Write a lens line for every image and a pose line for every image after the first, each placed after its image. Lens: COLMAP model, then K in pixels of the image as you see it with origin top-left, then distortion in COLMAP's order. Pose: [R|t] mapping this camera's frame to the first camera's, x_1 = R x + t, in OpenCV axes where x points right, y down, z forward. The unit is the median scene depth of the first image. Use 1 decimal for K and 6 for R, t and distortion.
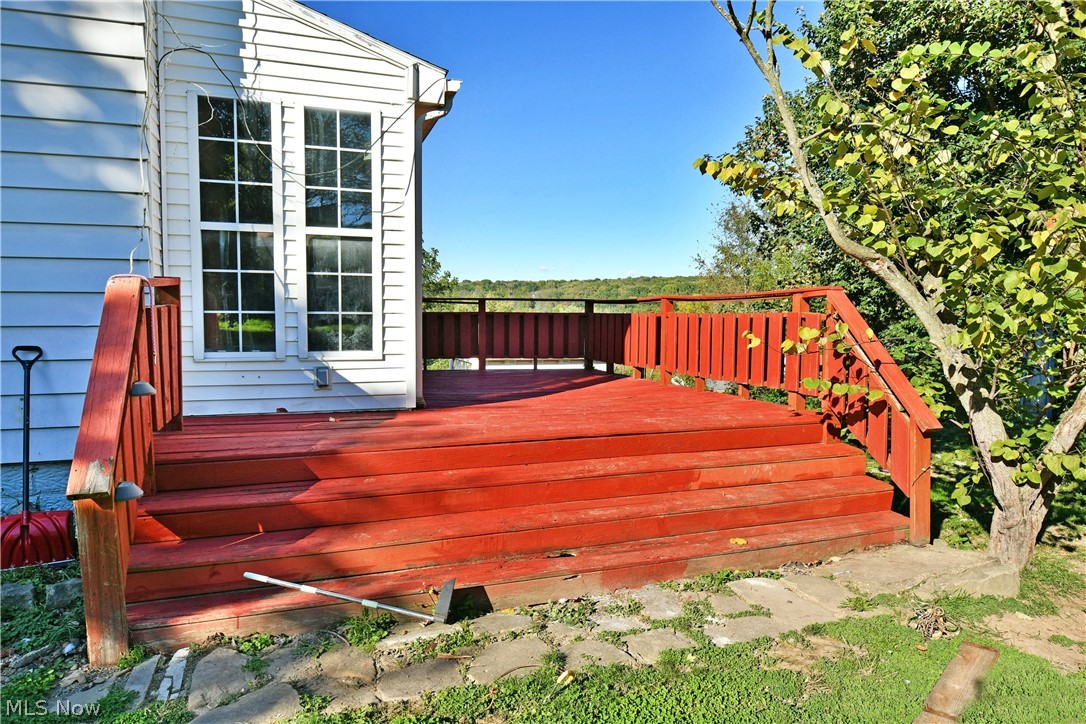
lens RADIAL K [[673.3, 0, 542.3], [0, 673.3, 356.4], [0, 0, 1]] dist [-0.017521, 0.001063]
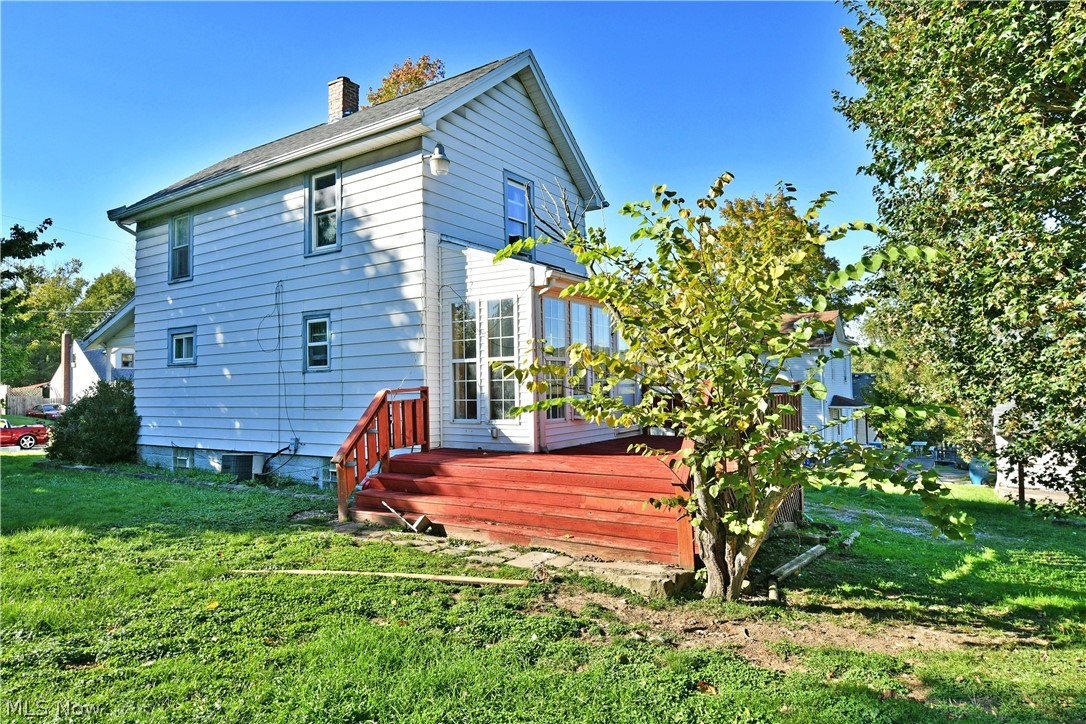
lens RADIAL K [[673.3, 0, 541.4], [0, 673.3, 360.2], [0, 0, 1]] dist [-0.017521, 0.001063]
pose [[0.602318, -0.047902, -0.796817, 1.369785], [-0.029505, 0.996180, -0.082190, -0.023963], [0.797711, 0.073015, 0.598604, -0.089969]]
